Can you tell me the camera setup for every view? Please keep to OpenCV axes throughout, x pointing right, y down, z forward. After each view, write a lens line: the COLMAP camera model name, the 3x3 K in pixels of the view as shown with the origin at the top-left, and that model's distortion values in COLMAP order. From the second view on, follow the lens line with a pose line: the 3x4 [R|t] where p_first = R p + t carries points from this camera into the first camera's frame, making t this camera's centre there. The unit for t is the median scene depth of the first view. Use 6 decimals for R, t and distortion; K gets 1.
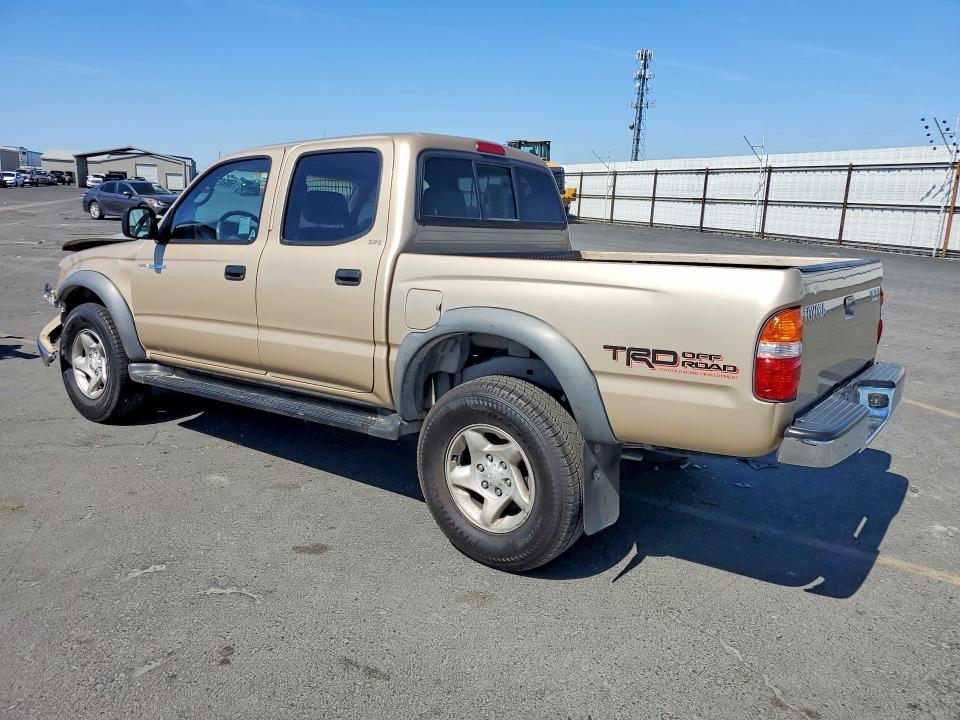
lens RADIAL K [[749.3, 0, 480.0], [0, 749.3, 360.0], [0, 0, 1]] dist [-0.002568, 0.036584]
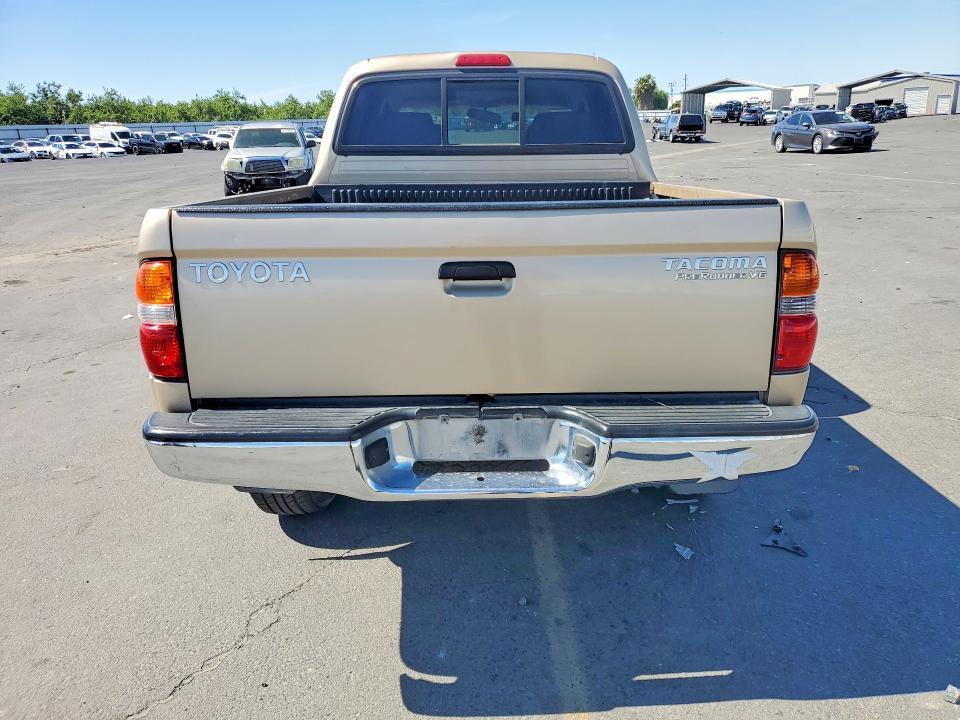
lens RADIAL K [[750.6, 0, 504.2], [0, 750.6, 359.6], [0, 0, 1]] dist [-0.001142, 0.043639]
pose [[0.589978, 0.183647, -0.786257, 0.130683], [-0.115966, 0.982967, 0.142577, -0.012299], [0.799048, 0.007062, 0.601226, 0.086650]]
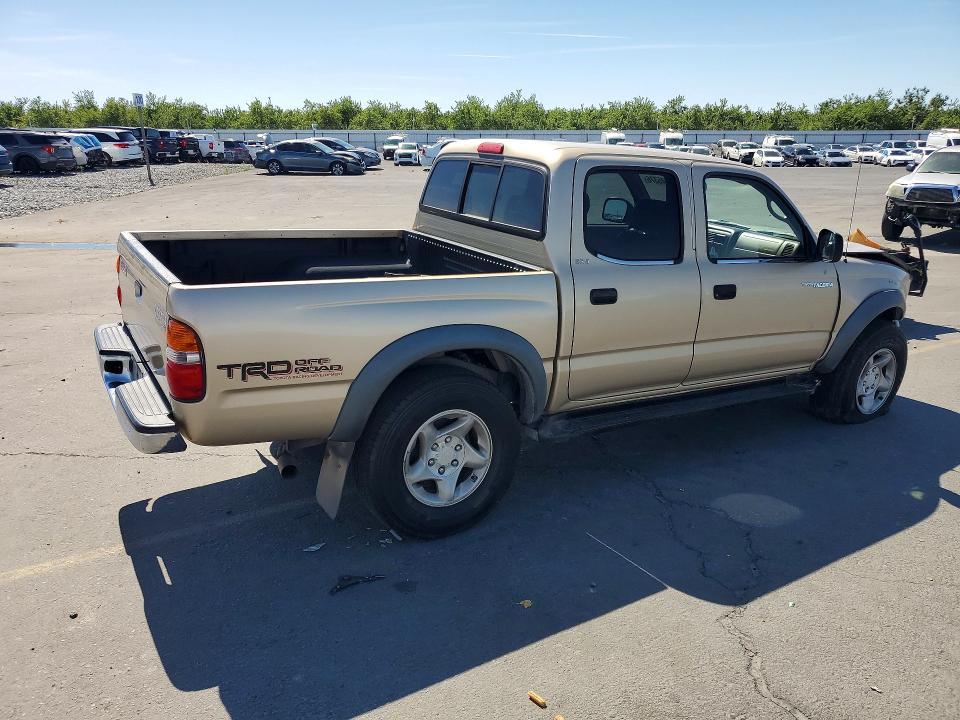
lens RADIAL K [[761.9, 0, 480.0], [0, 761.9, 360.0], [0, 0, 1]] dist [0.014150, 0.015180]
pose [[-0.385504, 0.215359, -0.897222, 0.175795], [-0.222398, 0.922027, 0.316869, -0.058678], [0.895503, 0.321694, -0.307550, 0.240468]]
